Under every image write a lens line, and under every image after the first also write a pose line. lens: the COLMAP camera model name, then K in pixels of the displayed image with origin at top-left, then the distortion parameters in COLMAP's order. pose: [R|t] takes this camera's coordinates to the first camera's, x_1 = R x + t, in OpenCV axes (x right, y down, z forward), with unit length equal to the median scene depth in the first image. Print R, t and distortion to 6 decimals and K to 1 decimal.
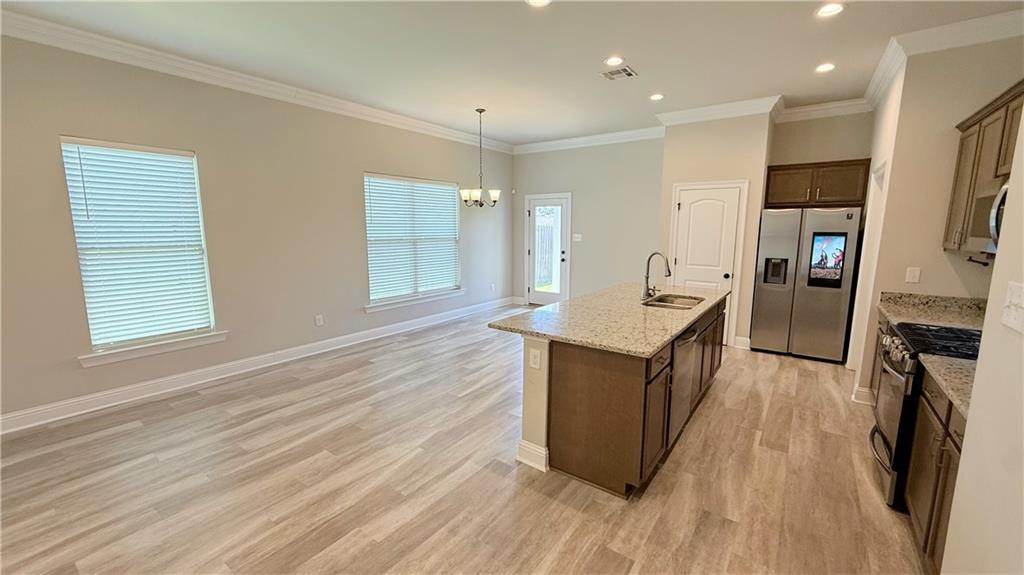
lens RADIAL K [[408.4, 0, 509.1], [0, 408.4, 287.1], [0, 0, 1]] dist [0.001706, 0.000194]
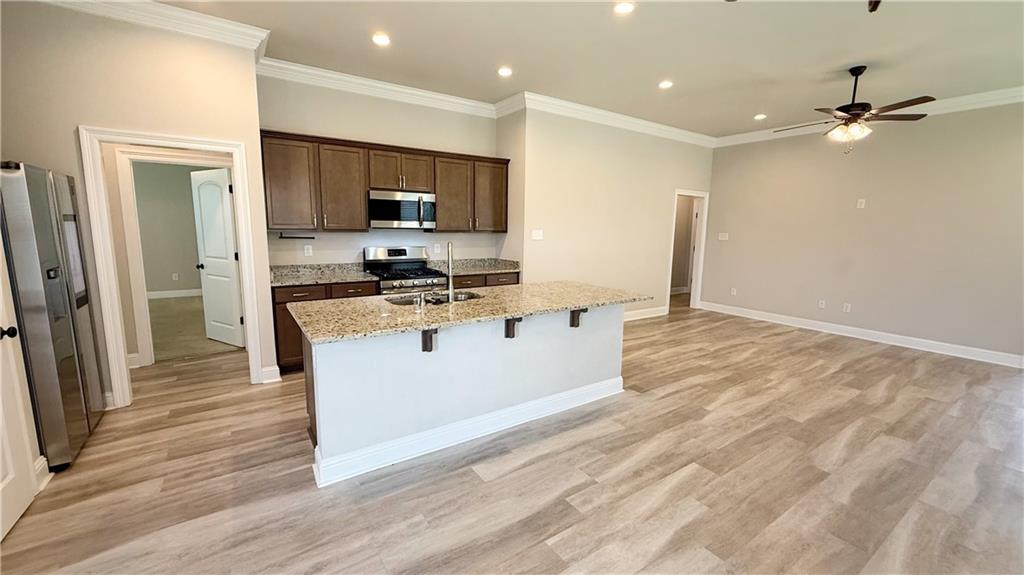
lens RADIAL K [[408.4, 0, 512.4], [0, 408.4, 286.9], [0, 0, 1]] dist [0.001706, 0.000194]
pose [[-0.944039, -0.068752, 0.322589, -0.034570], [0.029747, 0.956301, 0.290866, -0.238982], [-0.328490, 0.284185, -0.900741, 1.730629]]
